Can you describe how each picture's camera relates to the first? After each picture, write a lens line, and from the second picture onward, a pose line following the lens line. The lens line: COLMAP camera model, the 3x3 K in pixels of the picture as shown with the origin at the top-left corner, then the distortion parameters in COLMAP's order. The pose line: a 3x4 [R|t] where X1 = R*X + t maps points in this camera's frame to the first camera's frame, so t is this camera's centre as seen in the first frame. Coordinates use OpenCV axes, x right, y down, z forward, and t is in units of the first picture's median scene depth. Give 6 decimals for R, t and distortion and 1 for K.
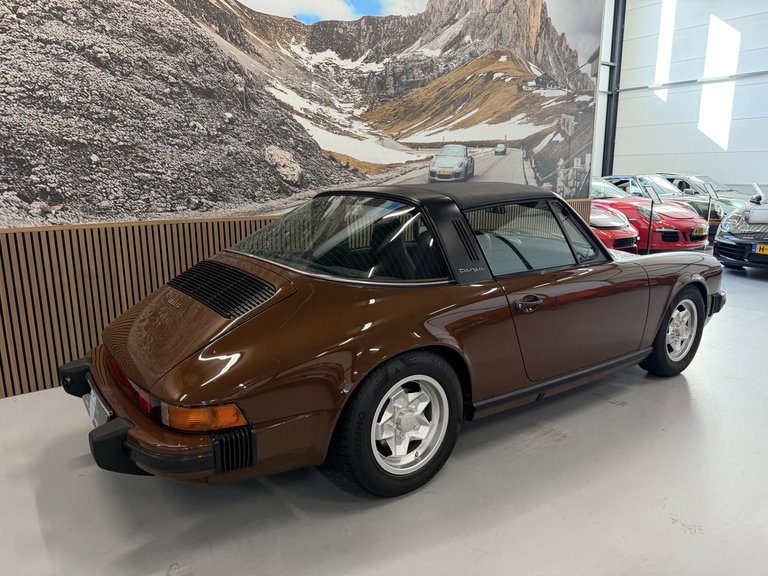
lens RADIAL K [[531.3, 0, 379.2], [0, 531.3, 288.2], [0, 0, 1]] dist [0.134164, -0.263824]
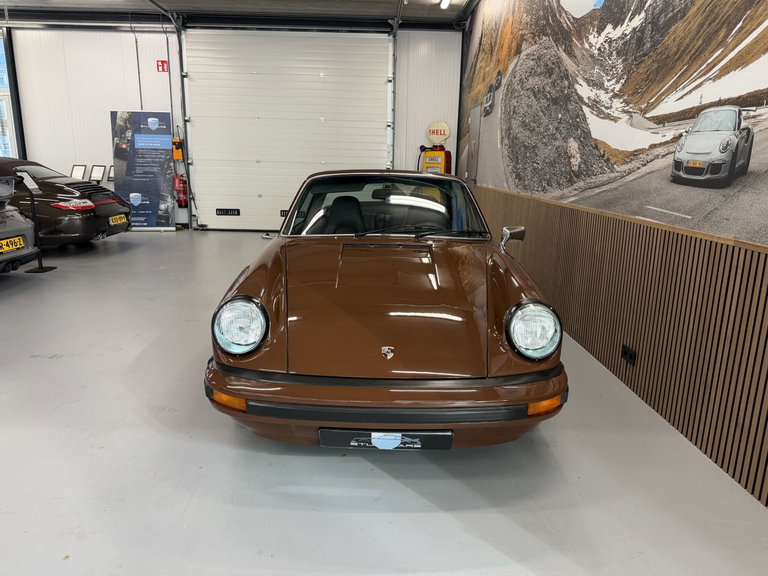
lens RADIAL K [[547.6, 0, 382.7], [0, 547.6, 289.3], [0, 0, 1]] dist [0.004454, -0.004533]
pose [[-0.577424, 0.175959, -0.797258, 0.934631], [-0.188084, 0.921567, 0.339616, -0.284816], [0.794485, 0.346054, -0.499040, 1.337906]]
